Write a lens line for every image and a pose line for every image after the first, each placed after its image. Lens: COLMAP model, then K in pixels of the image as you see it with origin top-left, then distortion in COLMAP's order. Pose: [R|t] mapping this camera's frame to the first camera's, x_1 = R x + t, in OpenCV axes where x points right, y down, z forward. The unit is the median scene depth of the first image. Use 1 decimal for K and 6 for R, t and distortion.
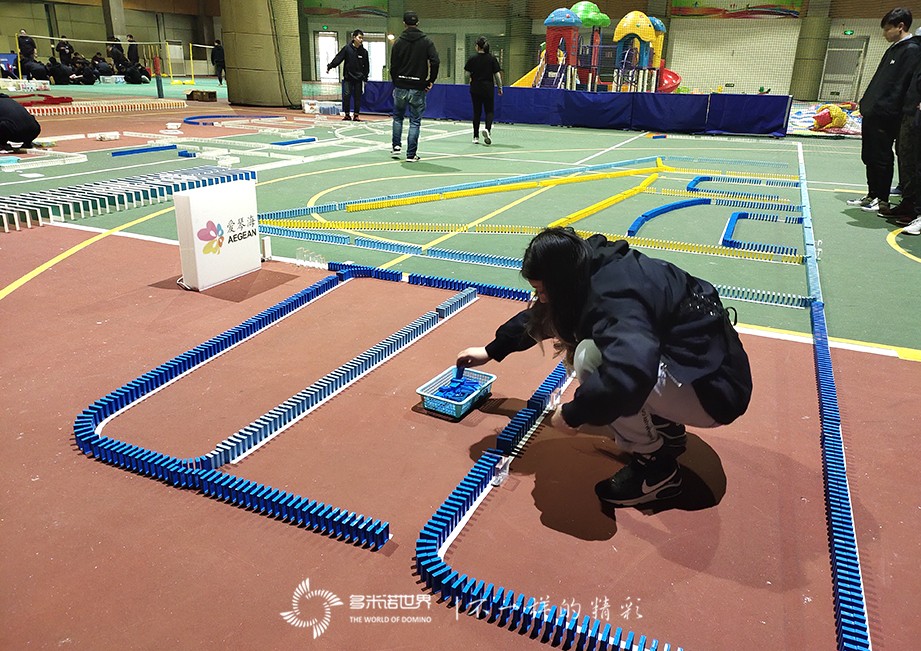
lens RADIAL K [[691.3, 0, 460.6], [0, 691.3, 324.6], [0, 0, 1]] dist [0.011997, -0.000621]
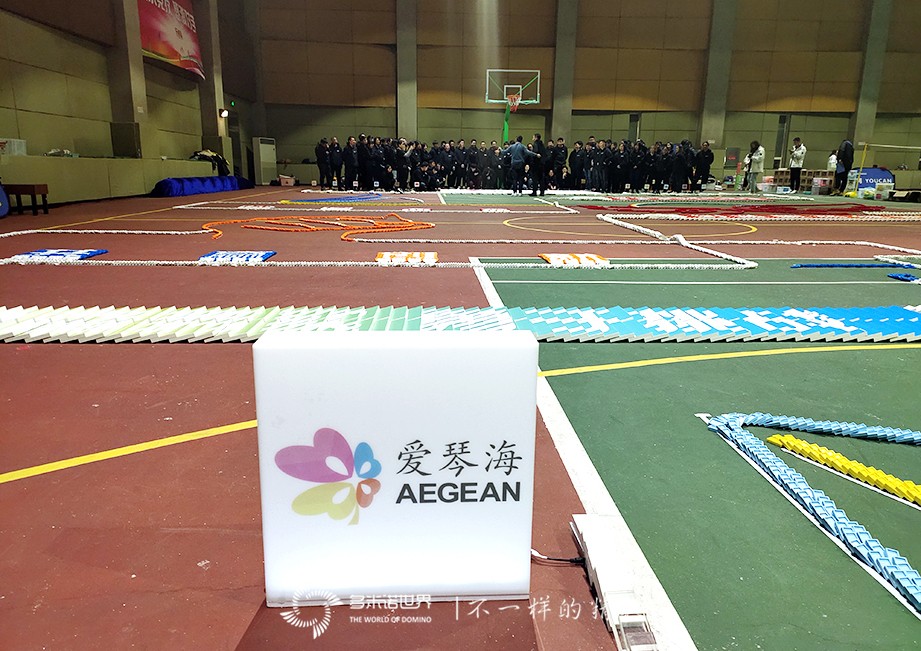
lens RADIAL K [[691.3, 0, 461.8], [0, 691.3, 326.8], [0, 0, 1]] dist [0.011997, -0.000621]
pose [[0.452508, 0.175175, -0.874386, -0.041765], [-0.307757, 0.950952, 0.031245, -0.221288], [0.836972, 0.254960, 0.484224, 0.850075]]
